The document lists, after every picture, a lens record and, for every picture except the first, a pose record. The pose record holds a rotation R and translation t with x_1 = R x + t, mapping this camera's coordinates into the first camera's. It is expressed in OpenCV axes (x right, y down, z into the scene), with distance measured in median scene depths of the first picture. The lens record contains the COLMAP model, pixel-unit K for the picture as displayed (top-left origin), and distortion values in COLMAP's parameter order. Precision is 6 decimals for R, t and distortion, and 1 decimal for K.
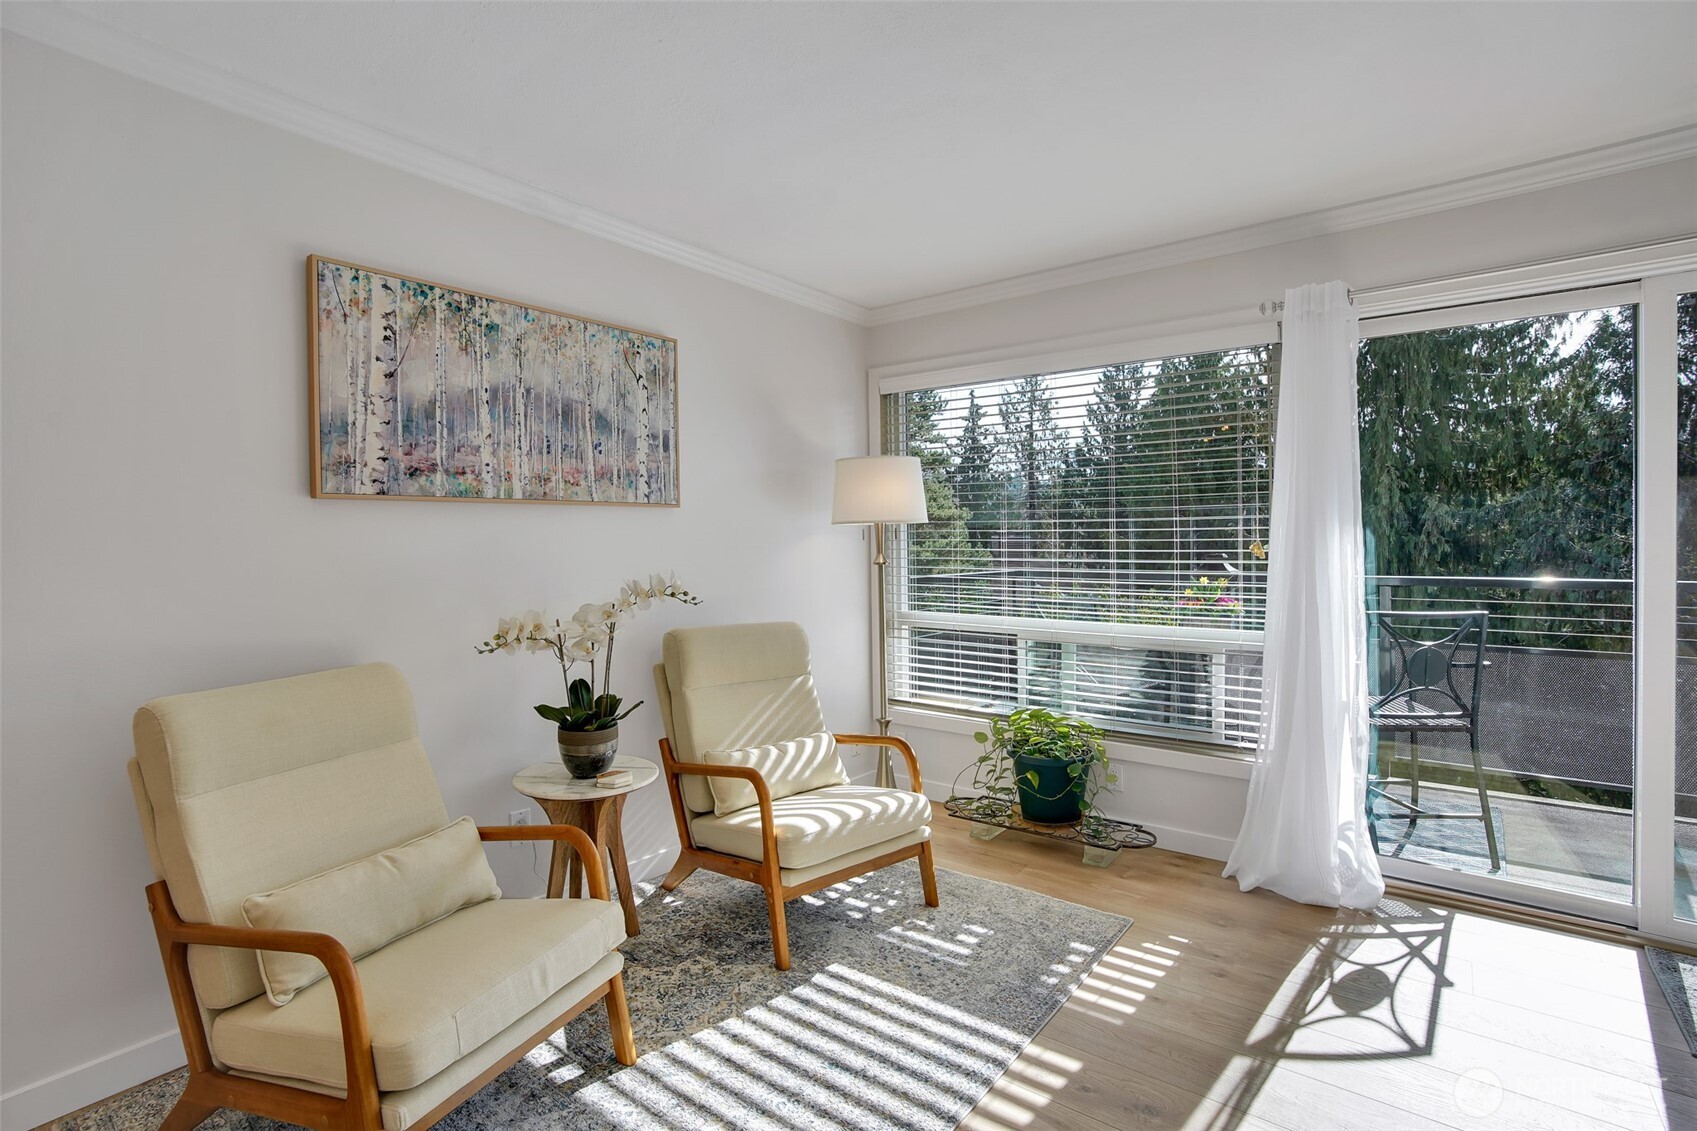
lens RADIAL K [[798.6, 0, 857.9], [0, 798.6, 554.5], [0, 0, 1]] dist [-0.074649, 0.032673]
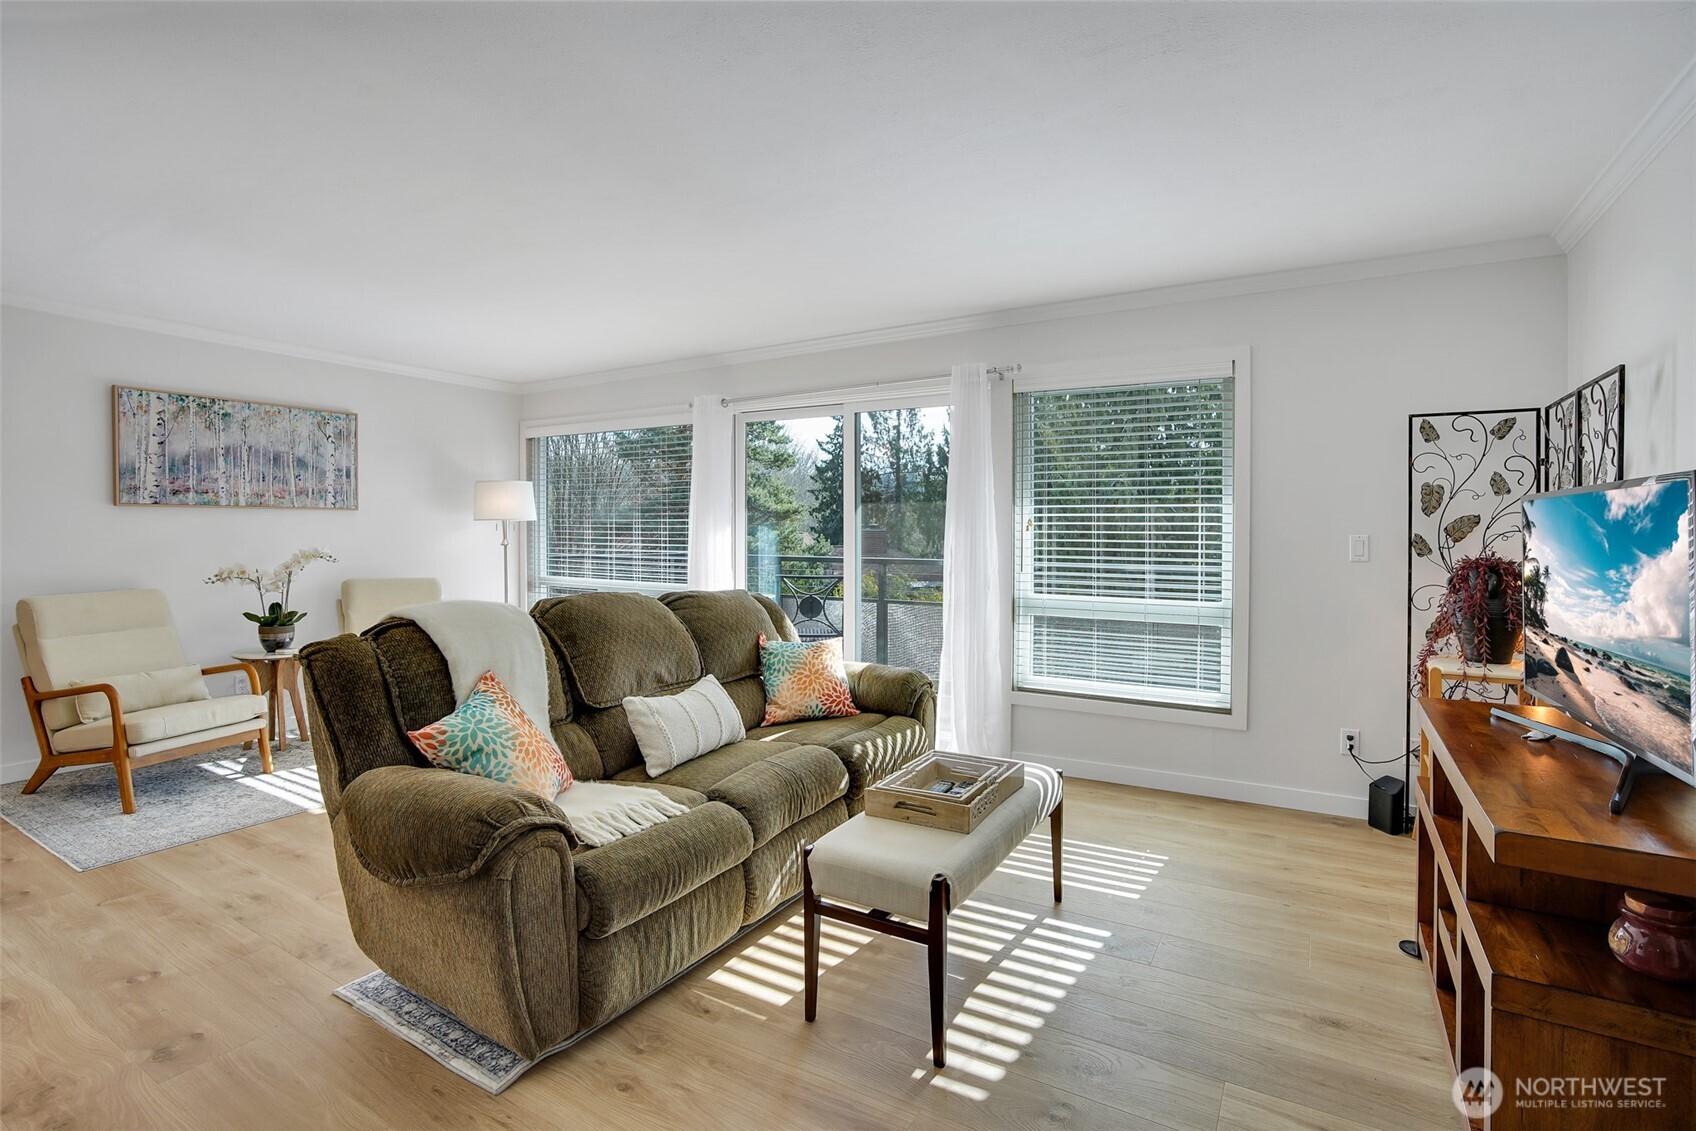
lens RADIAL K [[794.4, 0, 881.8], [0, 794.4, 539.1], [0, 0, 1]] dist [-0.062308, 0.021885]
pose [[0.989934, 0.010932, 0.141107, 0.786370], [-0.009692, 0.999908, -0.009472, 0.010498], [-0.141198, 0.008009, 0.989949, -0.983643]]
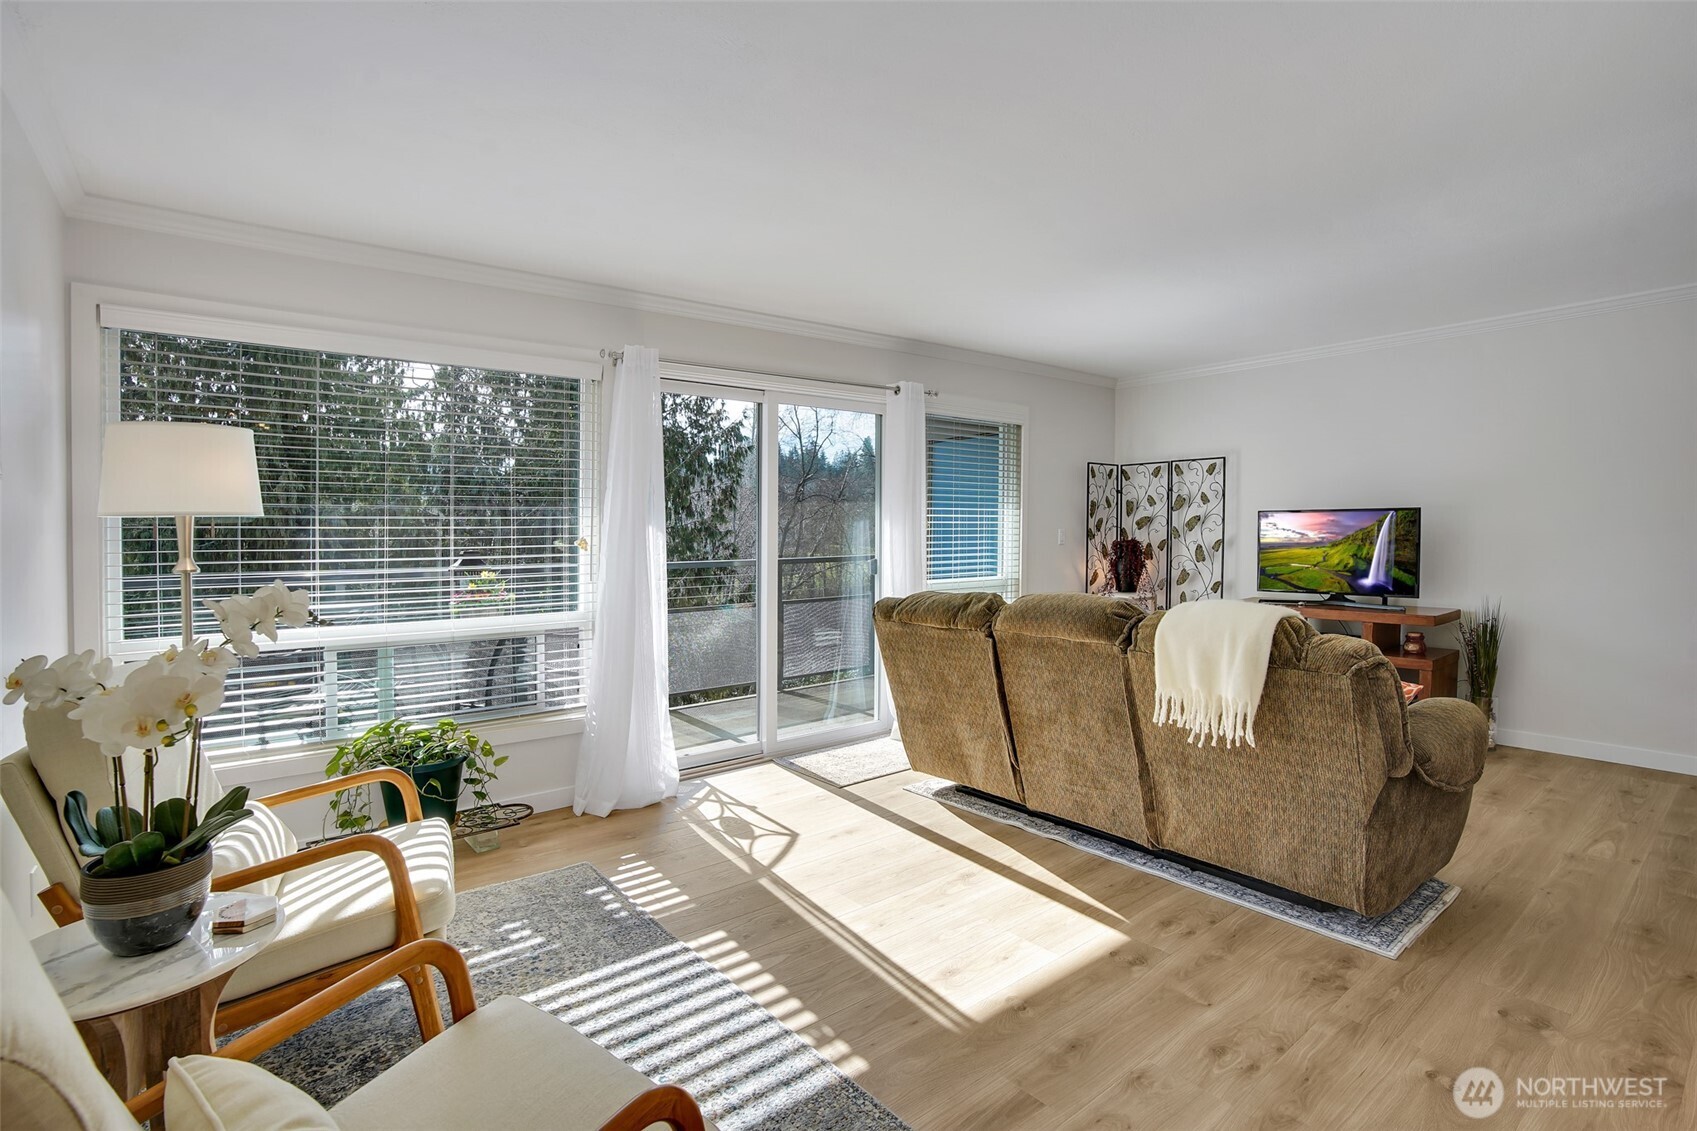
lens RADIAL K [[798.6, 0, 857.9], [0, 798.6, 554.5], [0, 0, 1]] dist [-0.074649, 0.032673]
pose [[0.231196, -0.023366, 0.972627, -0.704869], [0.027335, 0.999473, 0.017513, 0.000059], [-0.972523, 0.022537, 0.231712, 0.336737]]
